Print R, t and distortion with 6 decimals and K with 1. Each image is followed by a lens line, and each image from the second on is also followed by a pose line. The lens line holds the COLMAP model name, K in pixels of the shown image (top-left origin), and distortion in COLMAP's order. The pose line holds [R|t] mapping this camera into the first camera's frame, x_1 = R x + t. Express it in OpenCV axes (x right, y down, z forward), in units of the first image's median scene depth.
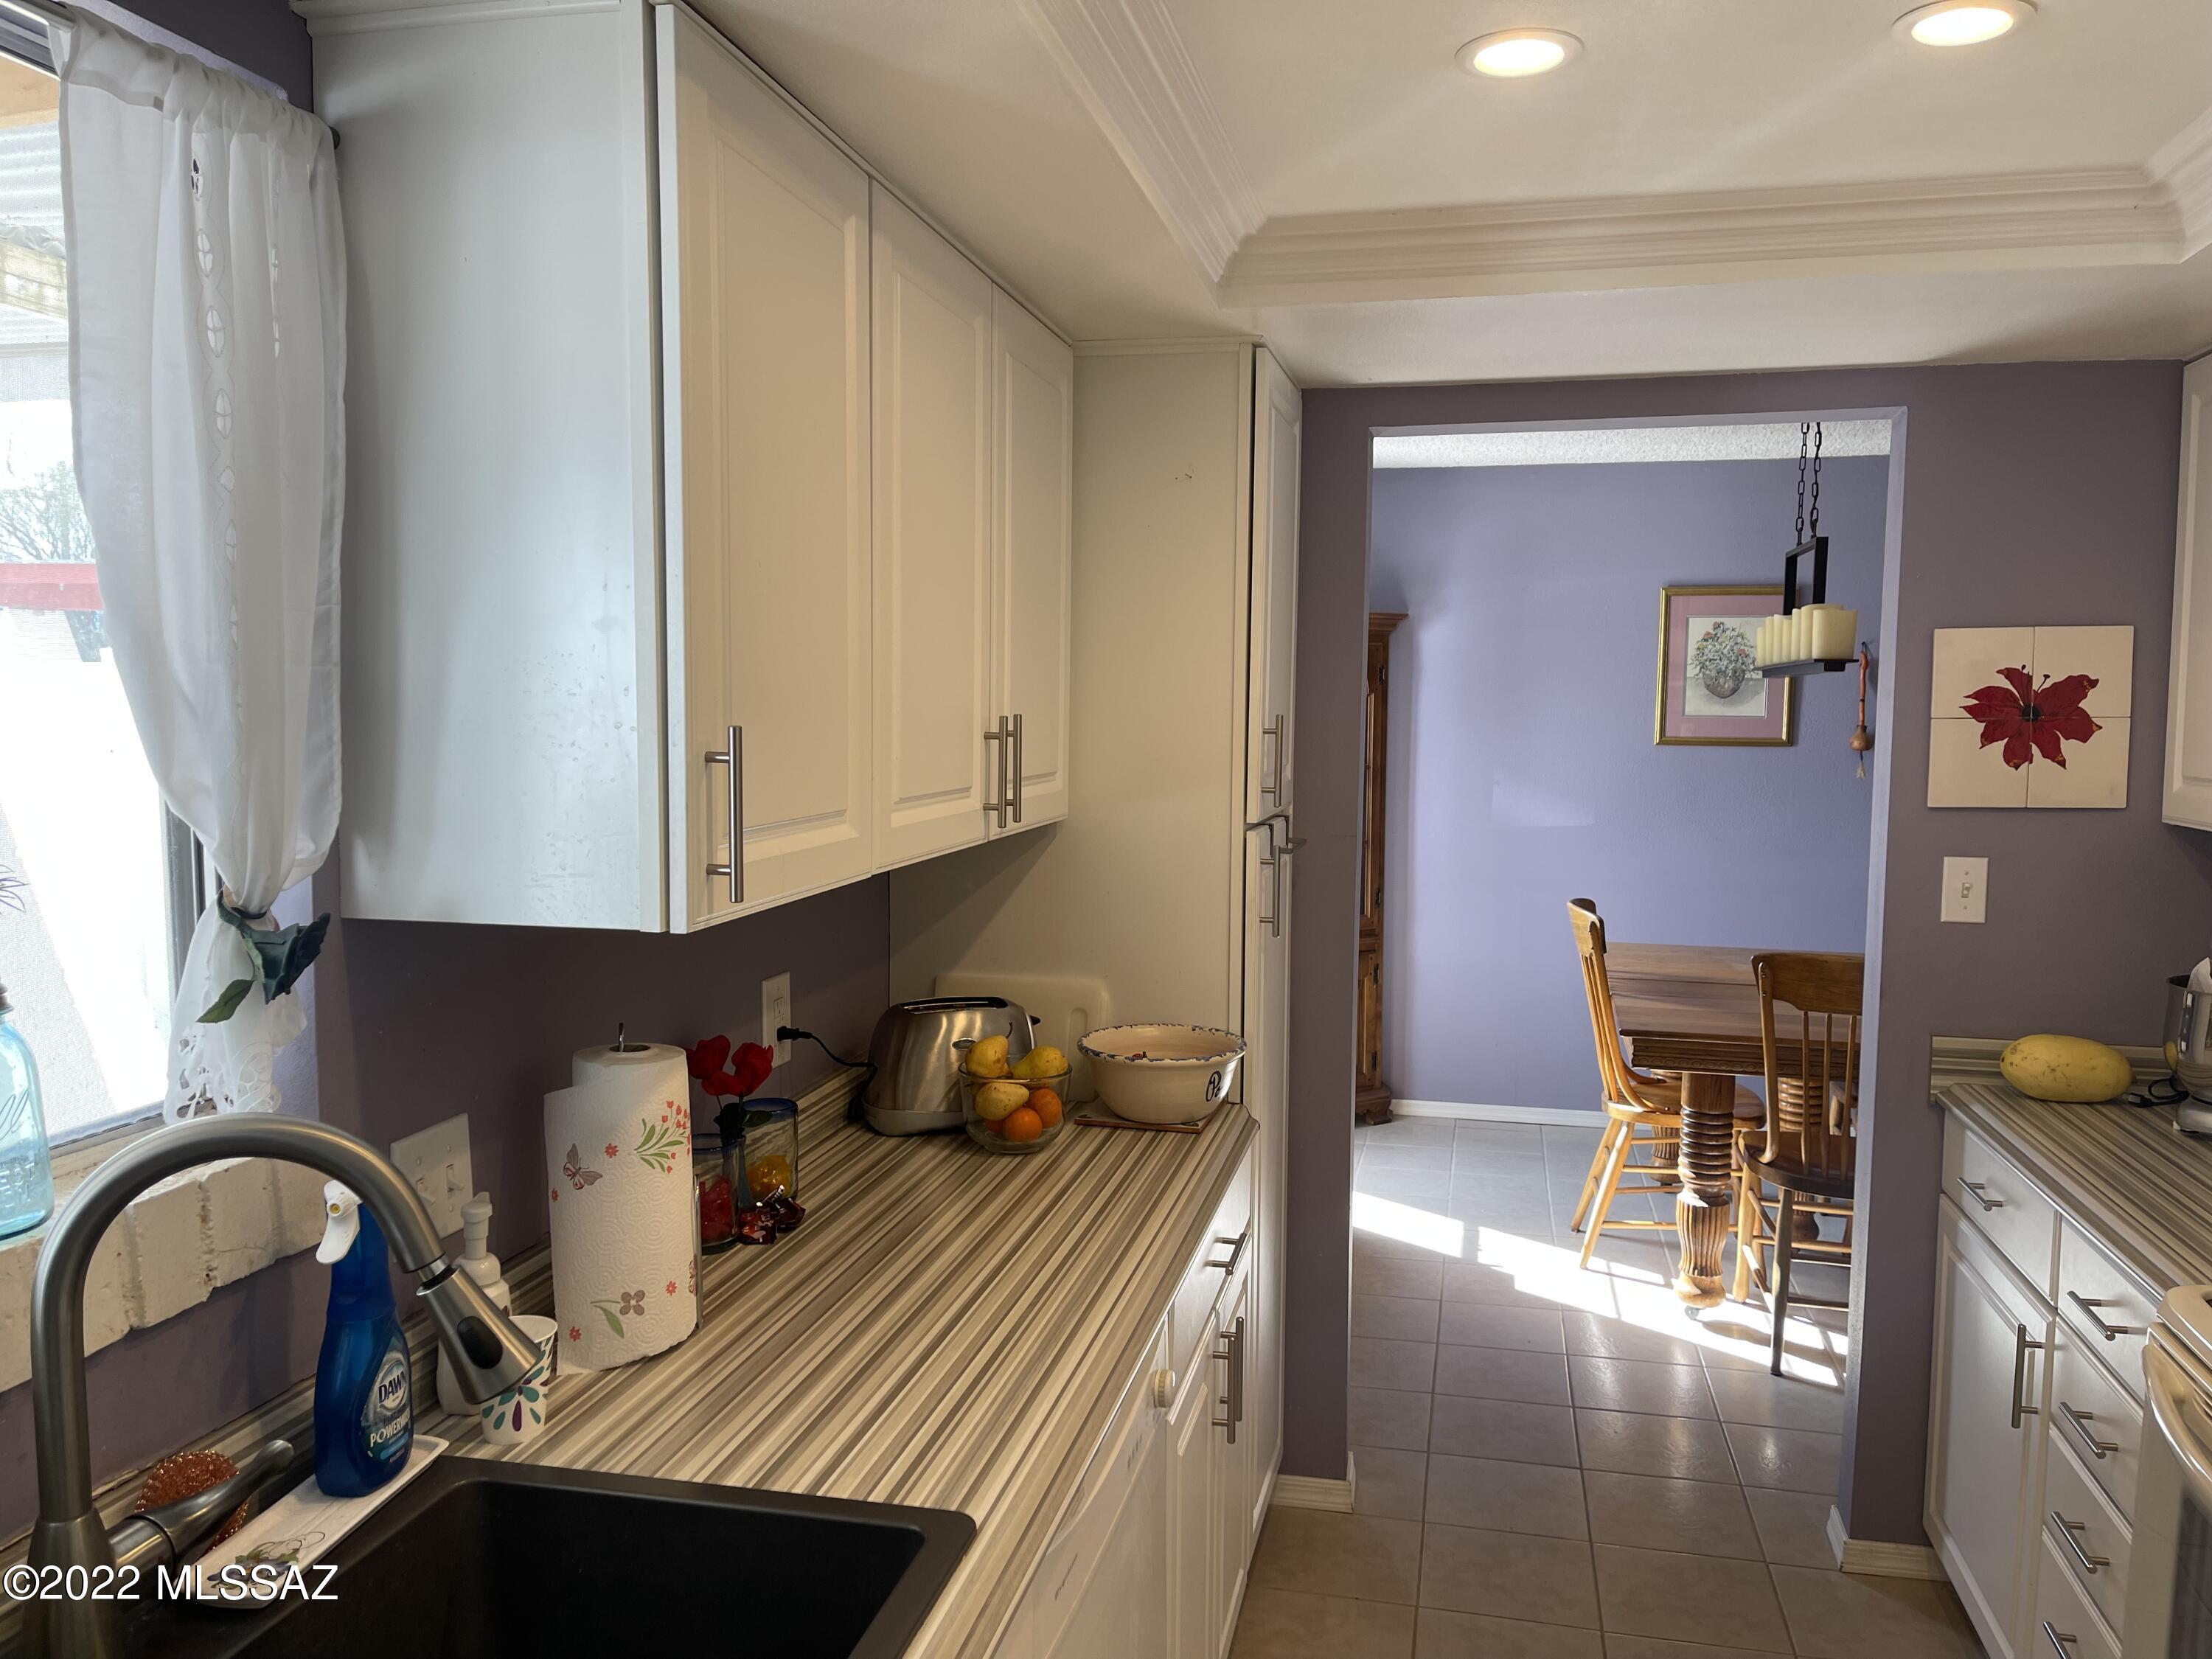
lens RADIAL K [[1664.4, 0, 1116.0], [0, 1664.4, 822.7], [0, 0, 1]] dist [0.077692, -0.107585]
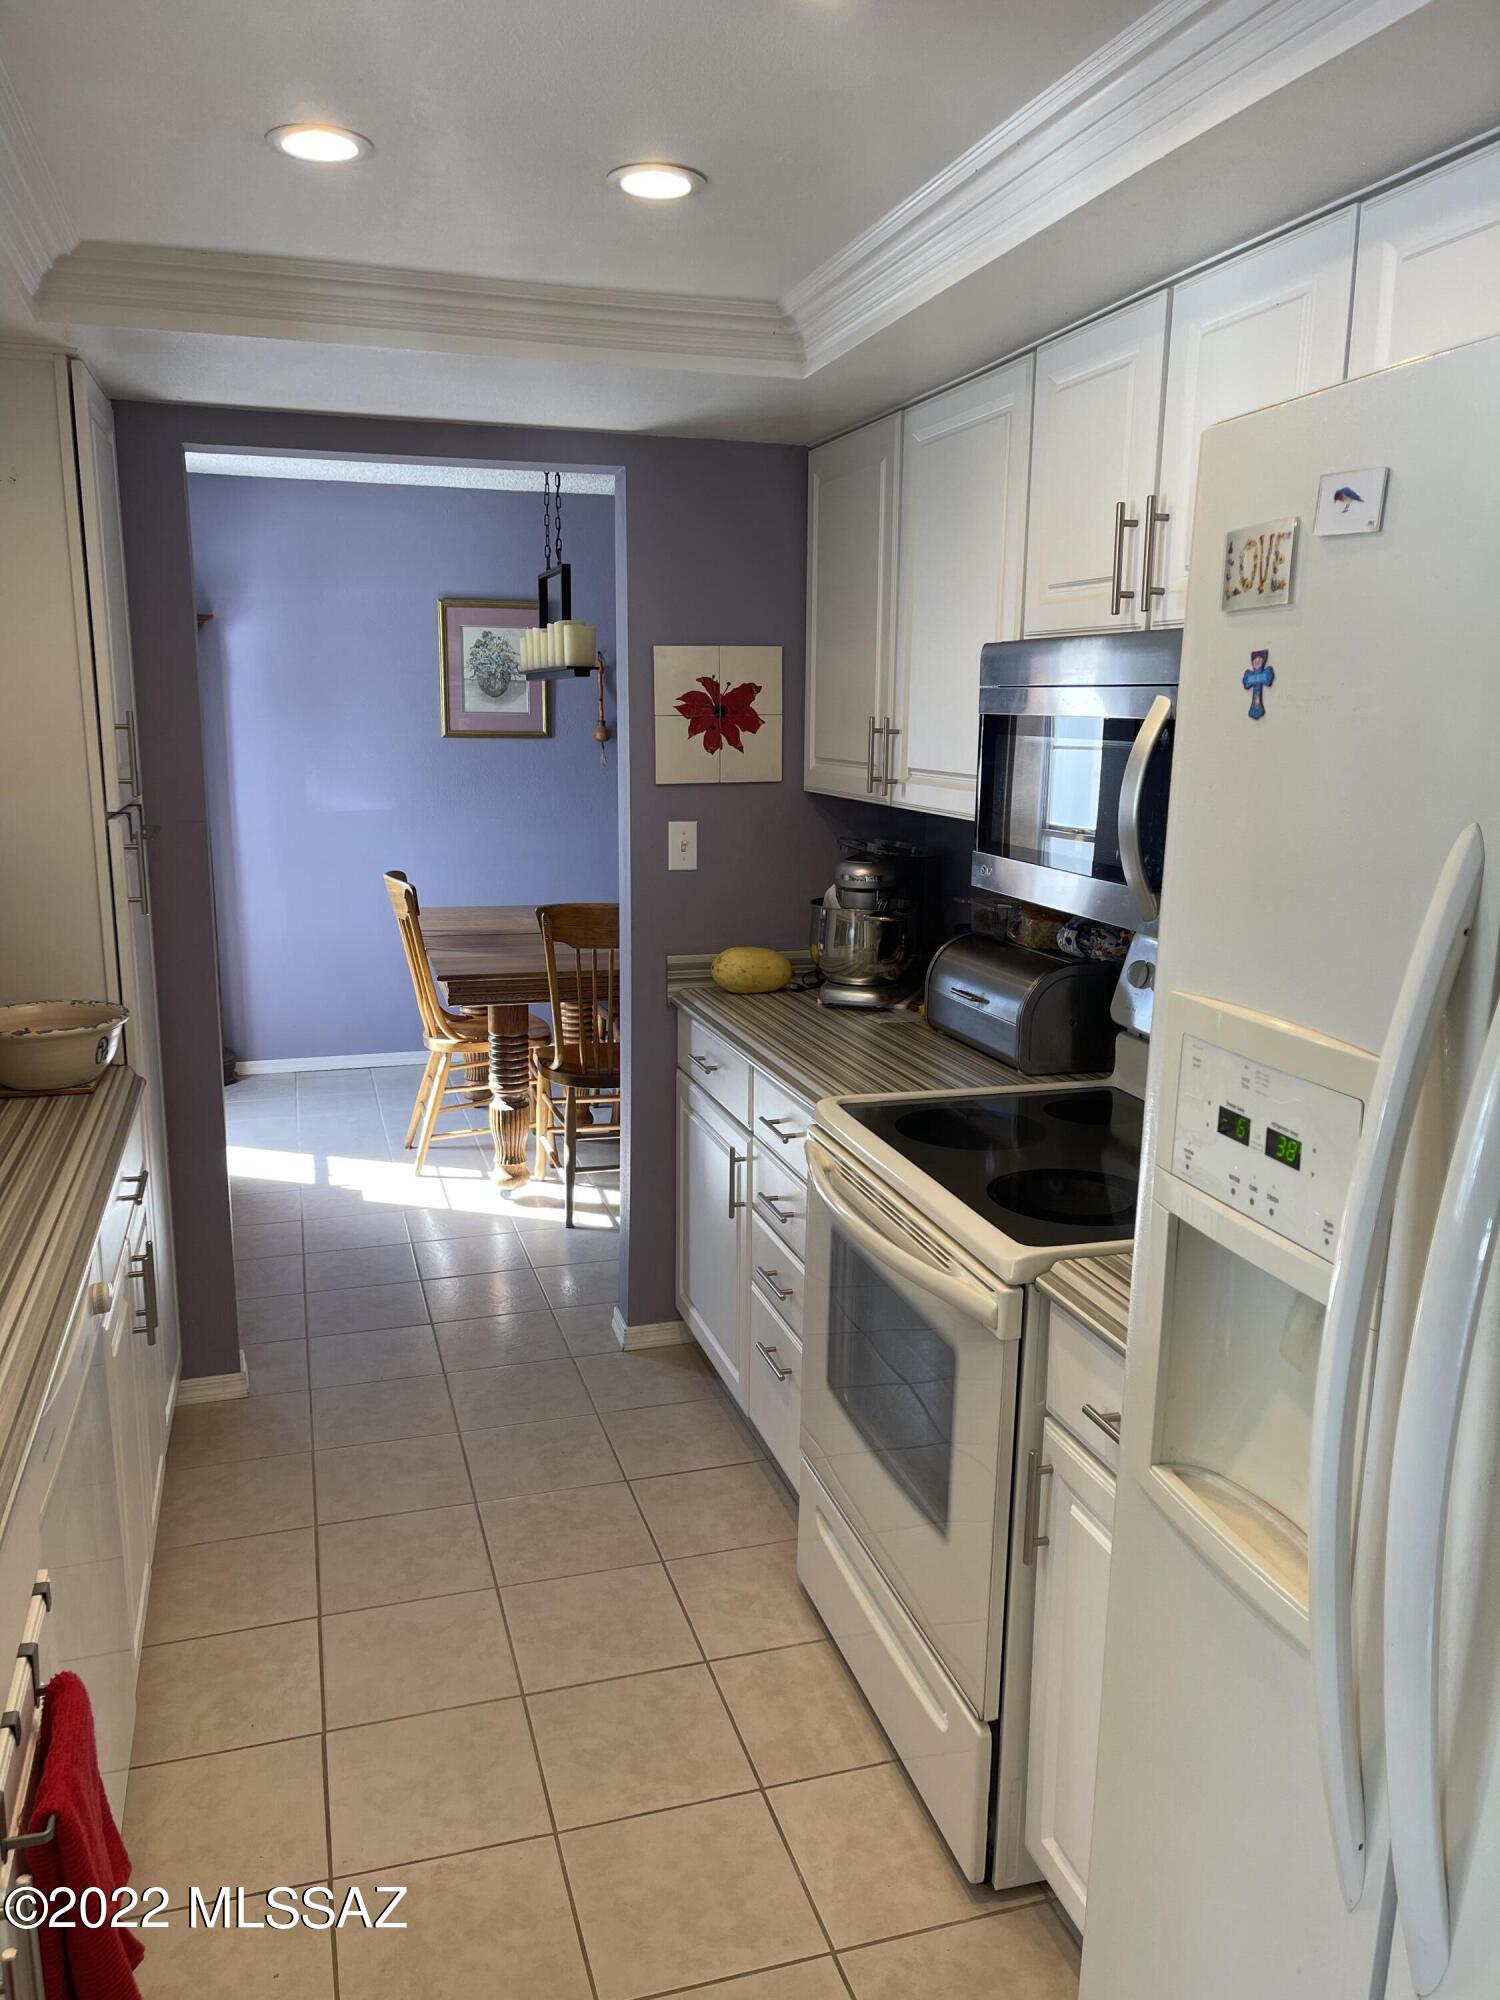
lens RADIAL K [[1537.9, 0, 780.2], [0, 1537.9, 1061.3], [0, 0, 1]] dist [0.084820, -0.159482]
pose [[0.859233, -0.115076, 0.498473, -0.057412], [0.034481, 0.985184, 0.168001, 0.004392], [-0.510421, -0.127165, 0.850470, -0.099108]]
